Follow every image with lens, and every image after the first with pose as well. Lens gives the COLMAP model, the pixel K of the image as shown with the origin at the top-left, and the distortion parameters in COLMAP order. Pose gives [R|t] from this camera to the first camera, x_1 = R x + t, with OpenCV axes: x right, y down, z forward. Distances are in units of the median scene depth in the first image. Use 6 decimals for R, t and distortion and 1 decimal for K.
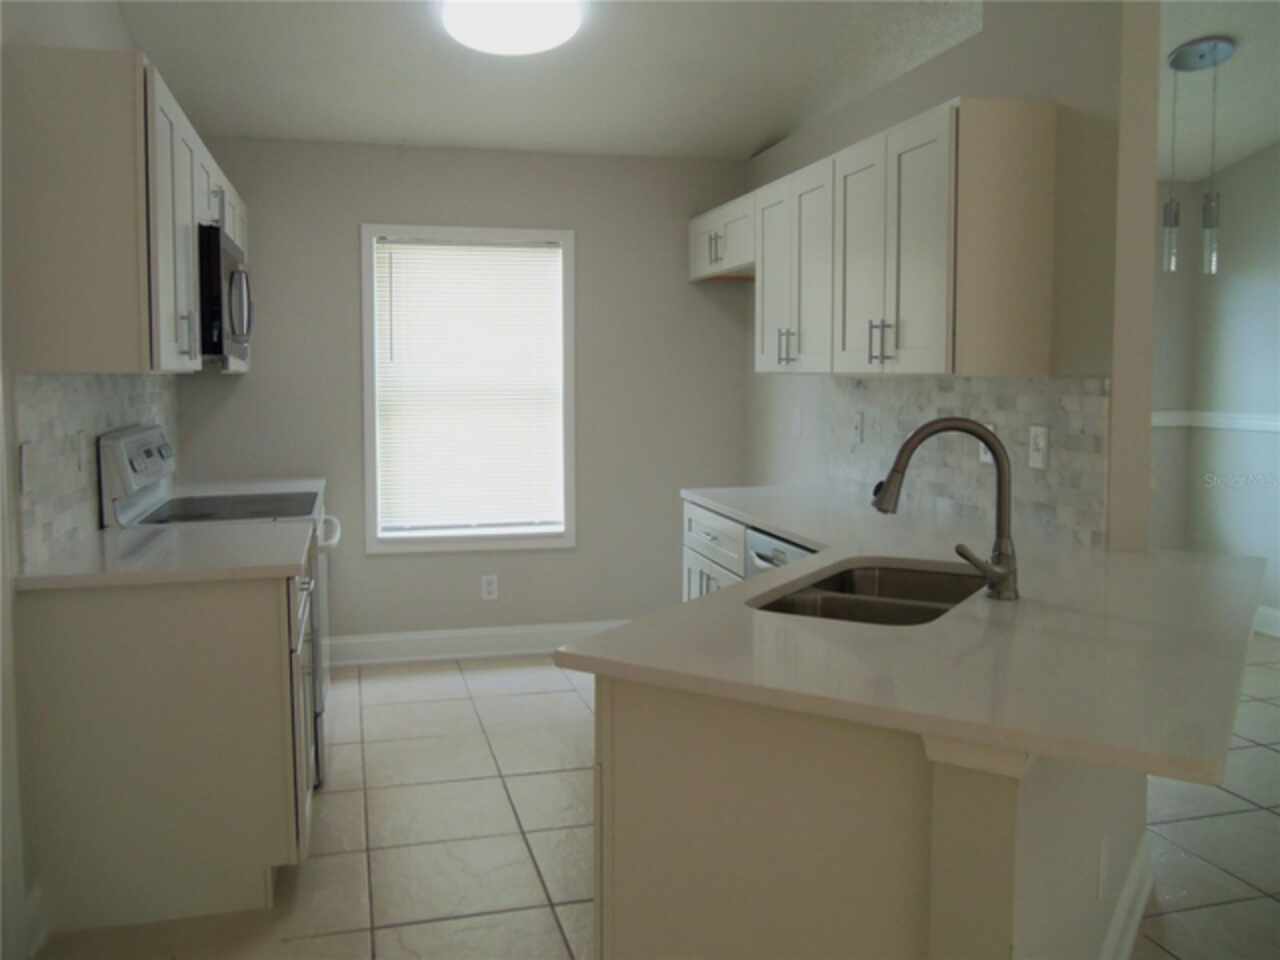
lens RADIAL K [[1070.6, 0, 630.9], [0, 1070.6, 461.5], [0, 0, 1]] dist [-0.028721, 0.030001]
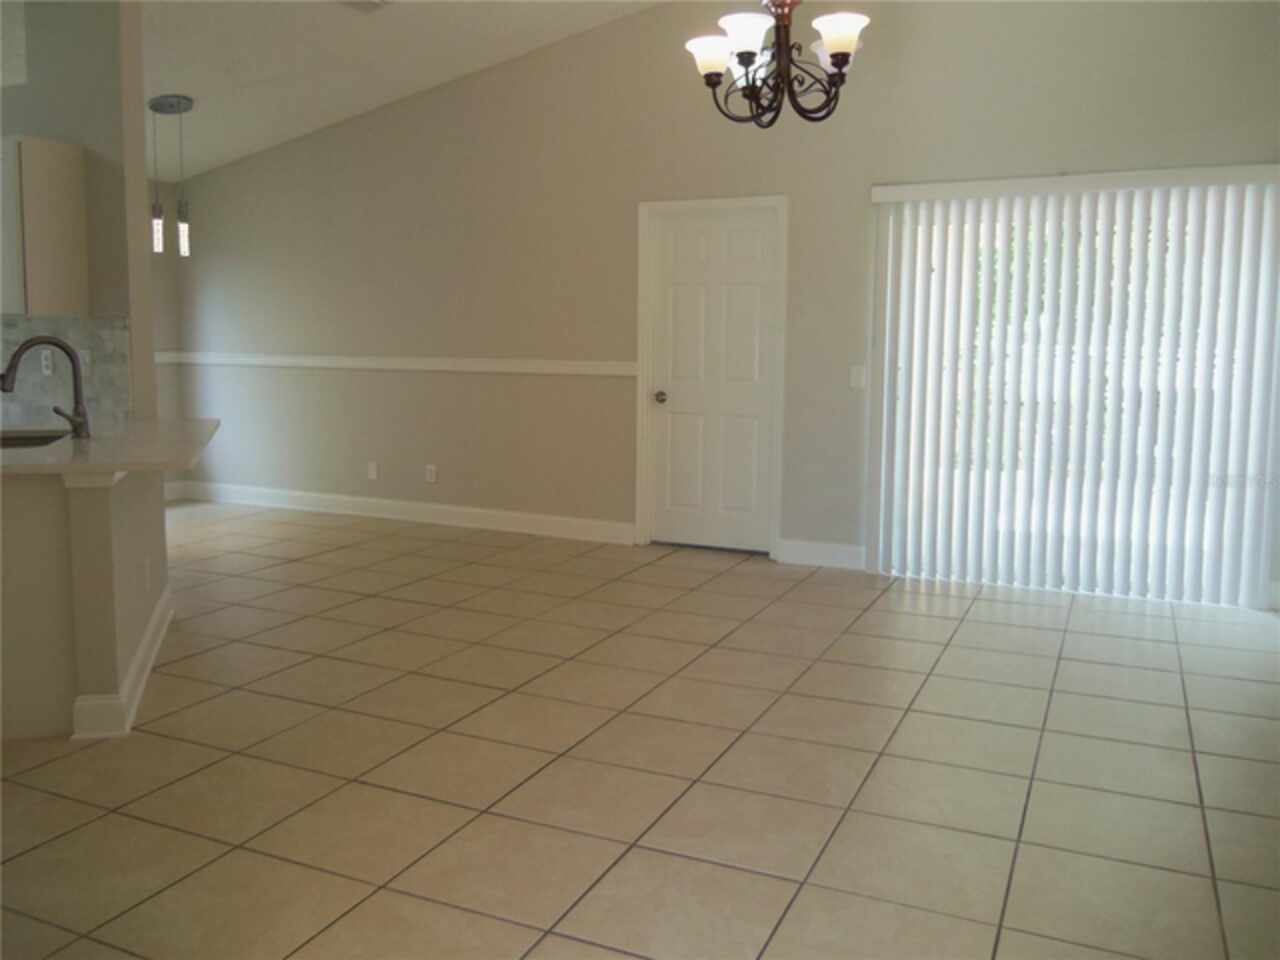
lens RADIAL K [[1070.6, 0, 631.7], [0, 1070.6, 462.1], [0, 0, 1]] dist [-0.028721, 0.030001]
pose [[0.639269, -0.072912, 0.765519, -0.264501], [0.043332, 0.997329, 0.058804, 0.062855], [-0.767761, -0.004420, 0.640721, -0.525928]]
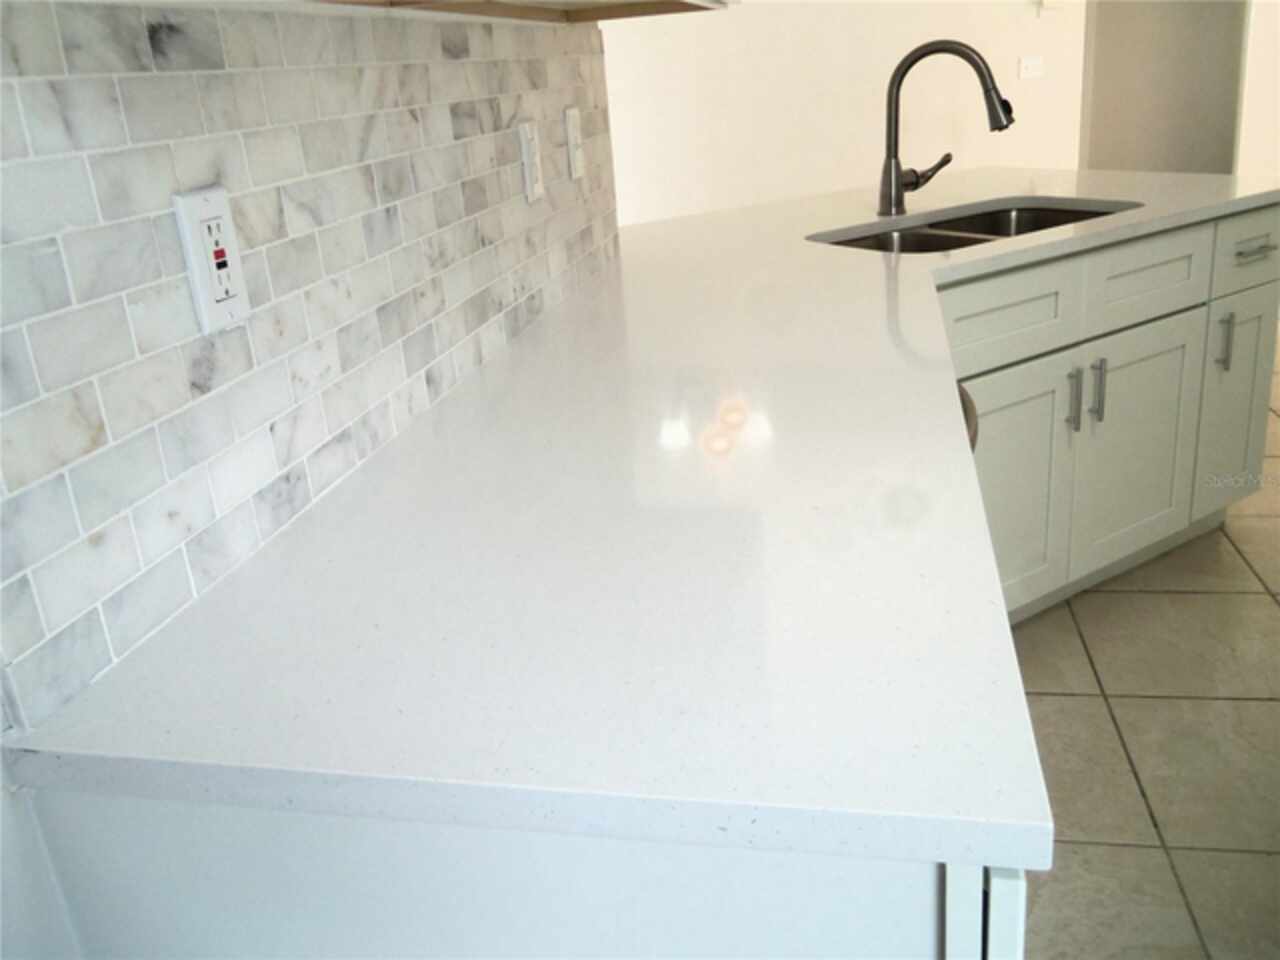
lens RADIAL K [[1070.6, 0, 638.9], [0, 1070.6, 457.1], [0, 0, 1]] dist [-0.028721, 0.030001]
pose [[-0.895771, -0.072622, 0.438542, 0.043995], [0.125107, 0.905496, 0.405494, -0.080848], [-0.426546, 0.418095, -0.802032, 1.303272]]
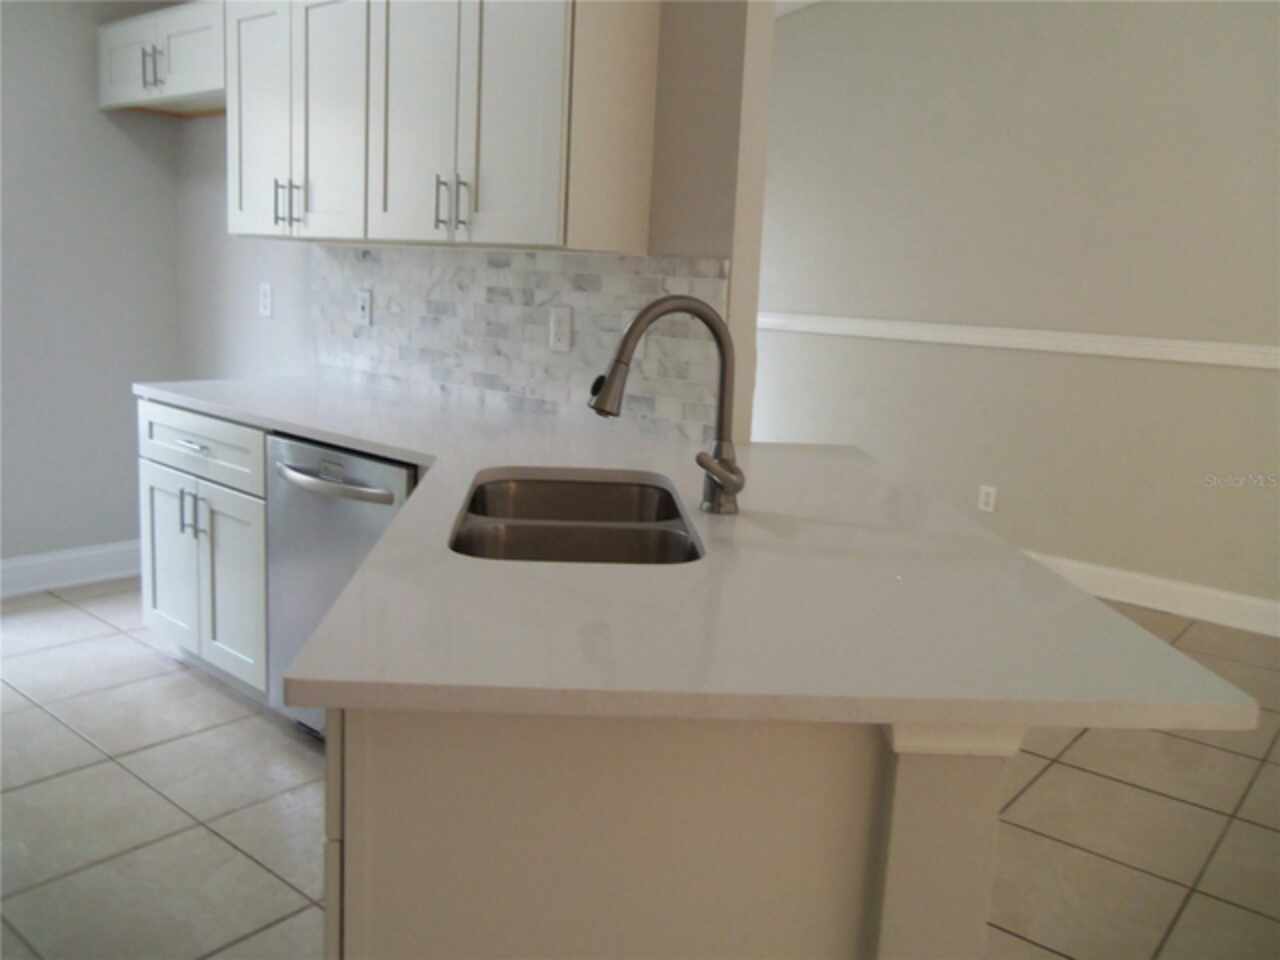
lens RADIAL K [[1070.6, 0, 624.8], [0, 1070.6, 452.9], [0, 0, 1]] dist [-0.028721, 0.030001]
pose [[0.817454, -0.051284, 0.573707, -0.122971], [-0.005732, 0.995255, 0.097133, -0.000802], [-0.575966, -0.082690, 0.813281, 0.213539]]
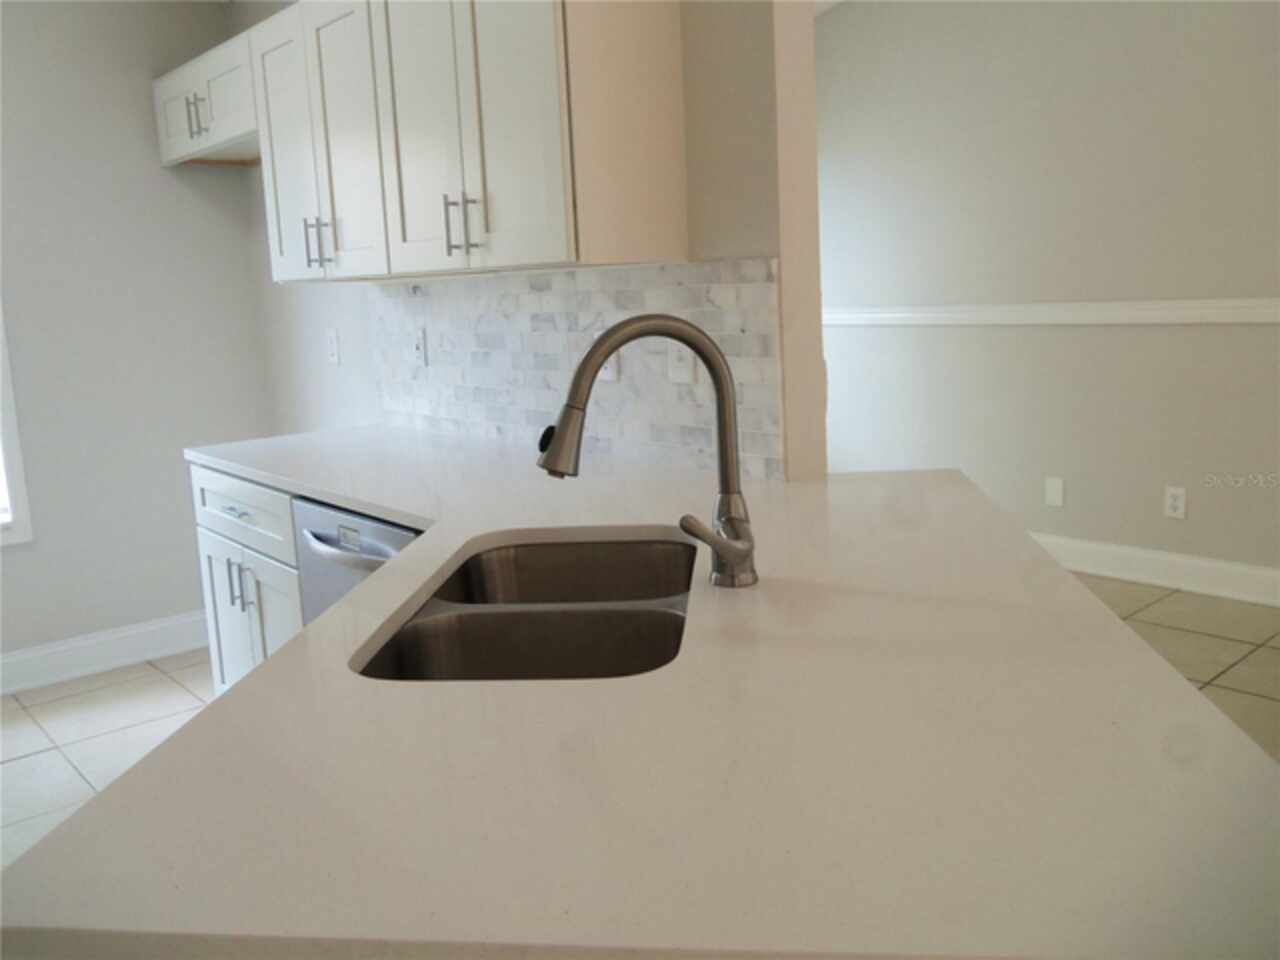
lens RADIAL K [[1070.6, 0, 634.3], [0, 1070.6, 456.7], [0, 0, 1]] dist [-0.028721, 0.030001]
pose [[0.893685, -0.108271, 0.435436, 0.005391], [0.078410, 0.993202, 0.086032, -0.007955], [-0.441791, -0.042743, 0.896099, 0.261840]]
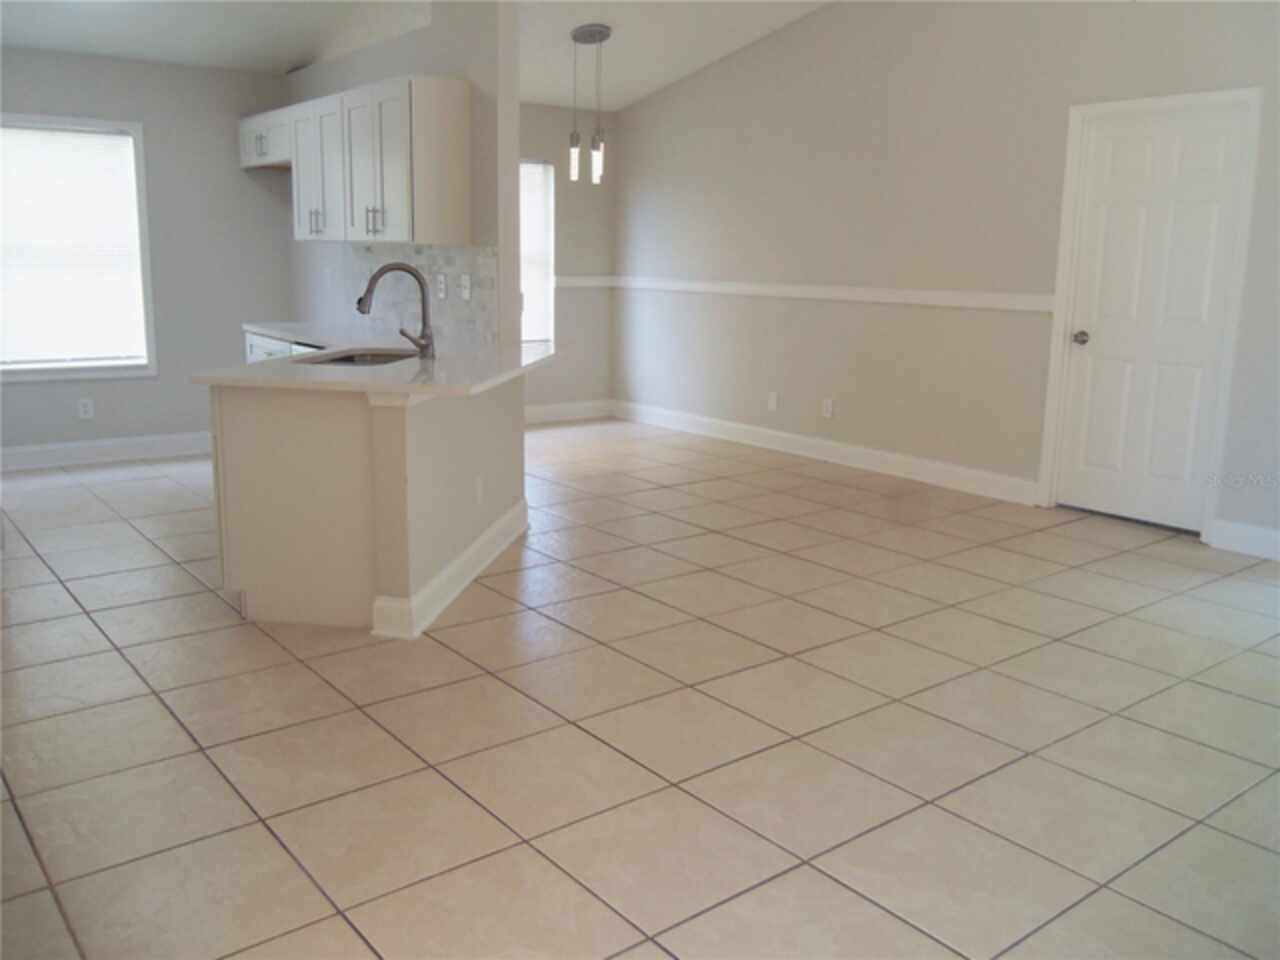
lens RADIAL K [[1070.6, 0, 624.9], [0, 1070.6, 466.7], [0, 0, 1]] dist [-0.028721, 0.030001]
pose [[0.920873, -0.054315, 0.386061, -0.049531], [0.008415, 0.992786, 0.119604, 0.057410], [-0.389772, -0.106891, 0.914687, -0.572338]]
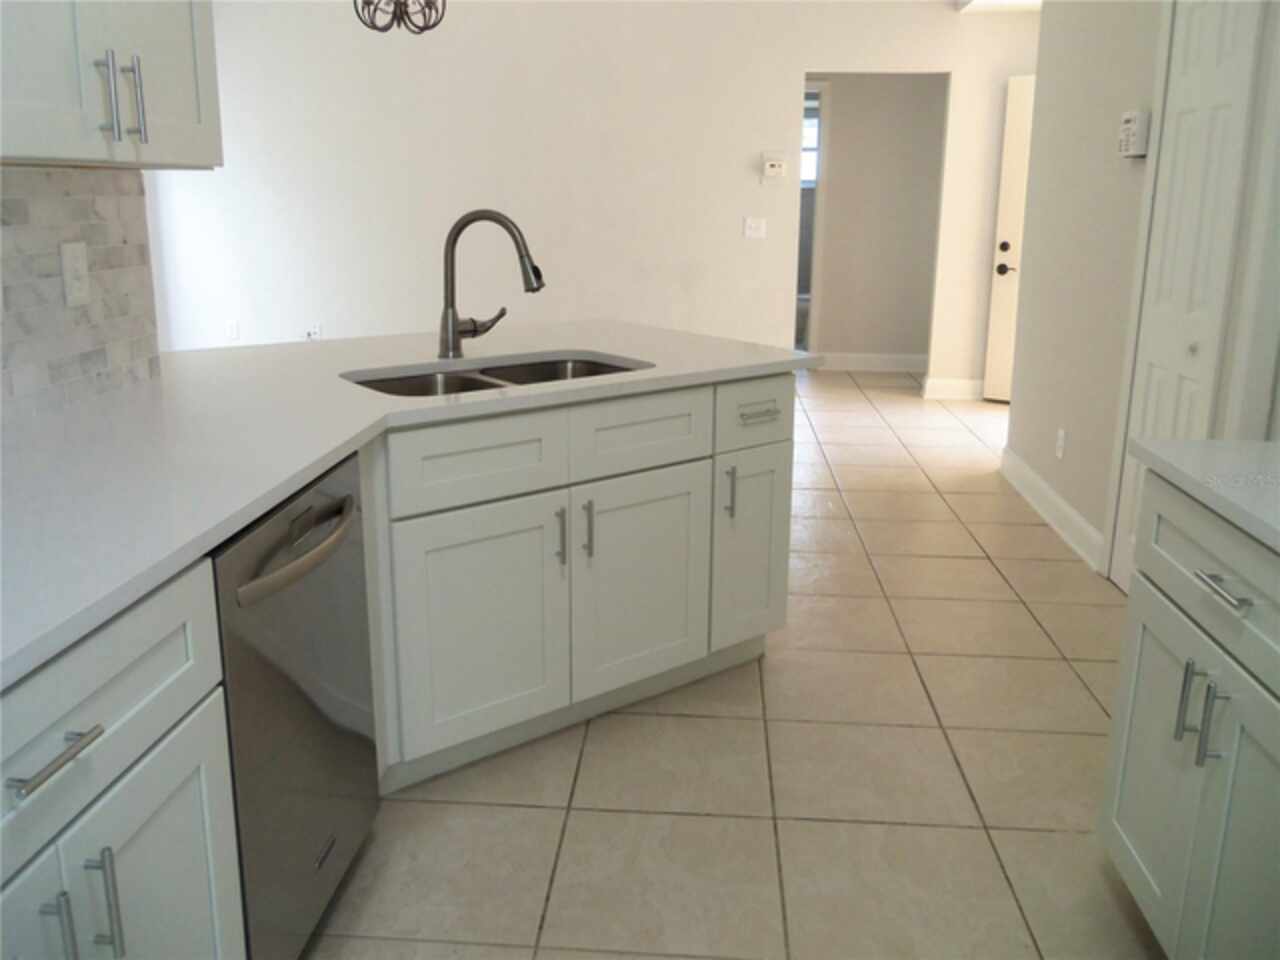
lens RADIAL K [[1070.6, 0, 632.8], [0, 1070.6, 468.6], [0, 0, 1]] dist [-0.028721, 0.030001]
pose [[-0.942959, -0.091181, 0.320178, -0.162414], [0.019761, 0.944734, 0.327242, -0.094265], [-0.332321, 0.314903, -0.889044, 1.272039]]
